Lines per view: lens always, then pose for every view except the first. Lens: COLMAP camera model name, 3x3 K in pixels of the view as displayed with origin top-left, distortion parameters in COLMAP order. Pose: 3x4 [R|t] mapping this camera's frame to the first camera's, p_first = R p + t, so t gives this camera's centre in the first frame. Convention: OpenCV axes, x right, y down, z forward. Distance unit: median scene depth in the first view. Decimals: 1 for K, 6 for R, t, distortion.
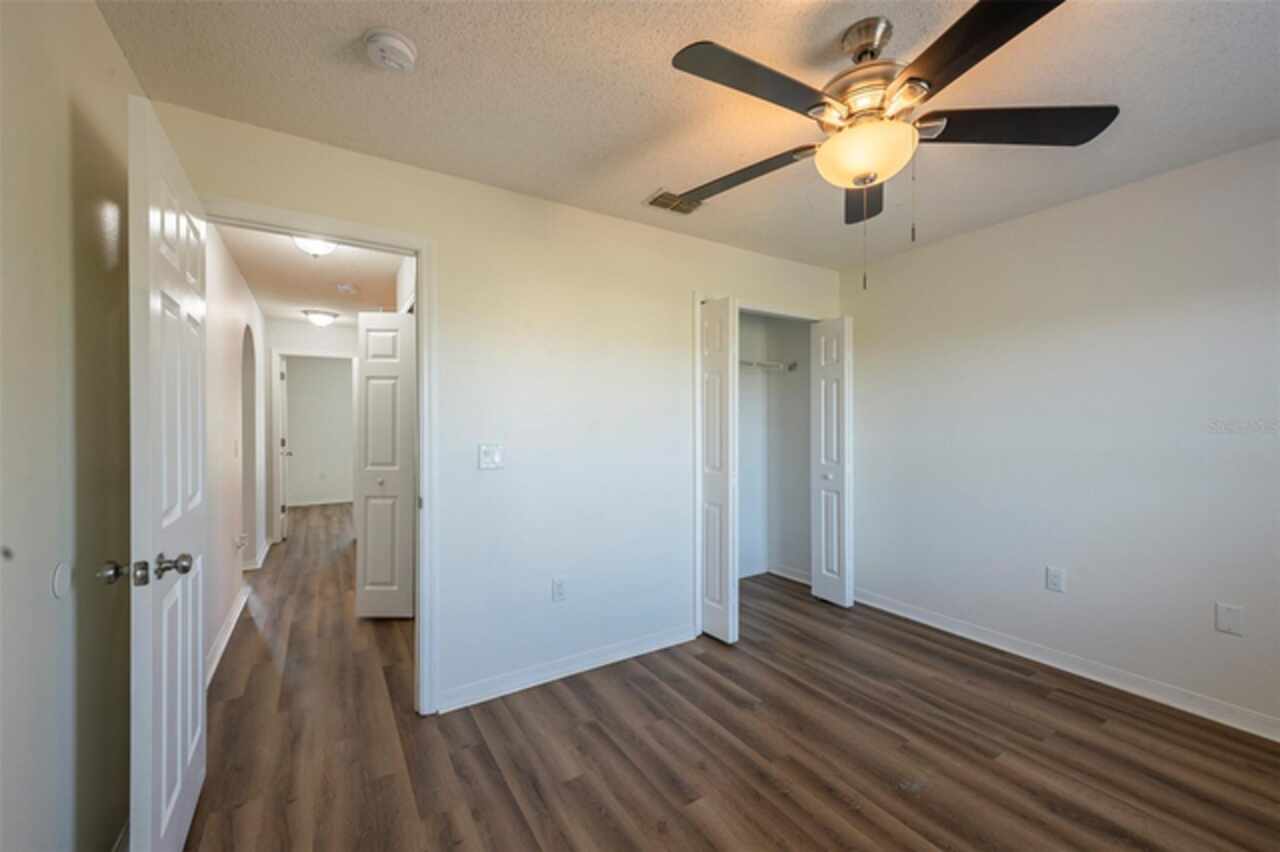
lens RADIAL K [[502.9, 0, 639.6], [0, 502.9, 424.6], [0, 0, 1]] dist [0.013786, -0.002762]
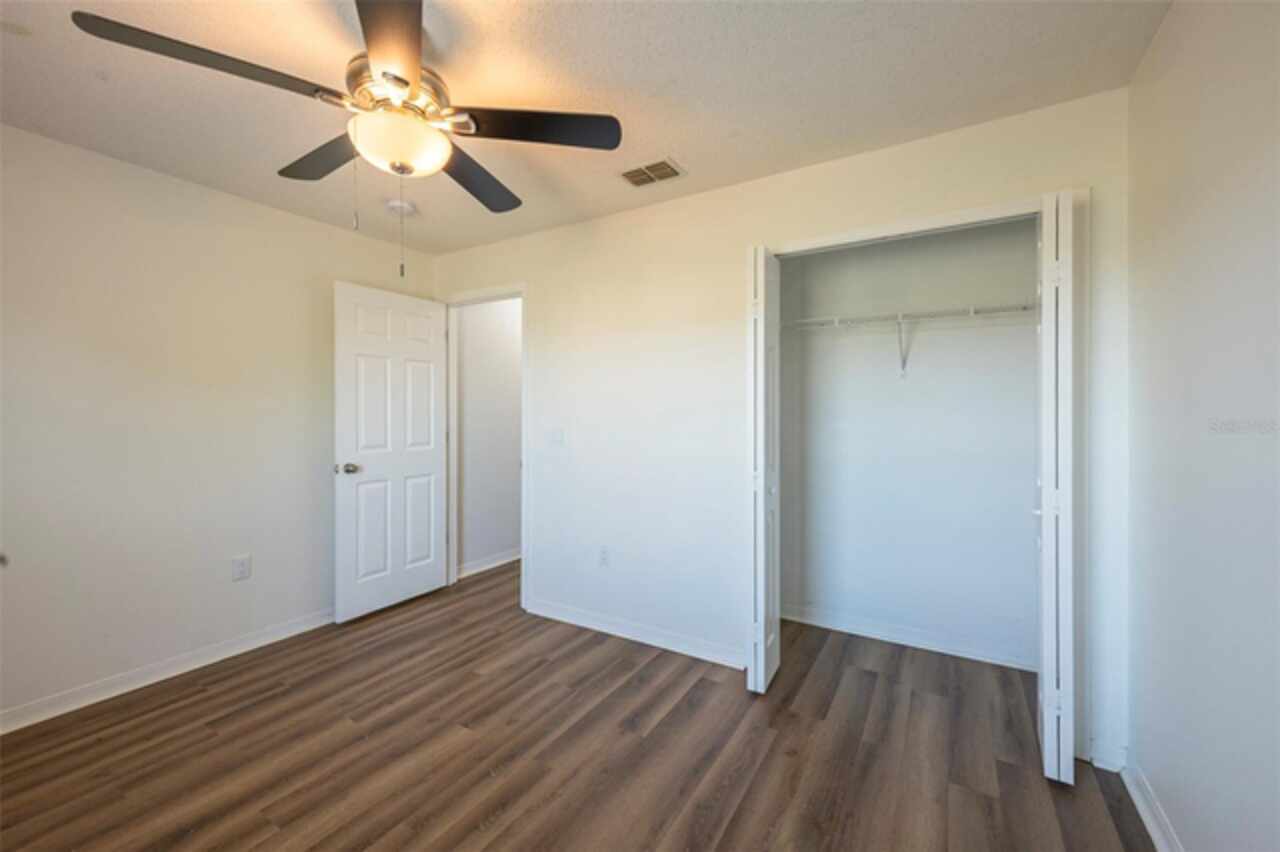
lens RADIAL K [[502.9, 0, 638.2], [0, 502.9, 421.2], [0, 0, 1]] dist [0.013786, -0.002762]
pose [[0.454869, 0.017529, -0.890386, 1.040421], [0.000266, 0.999804, 0.019820, -0.002236], [0.890558, -0.009252, 0.454775, 0.639567]]
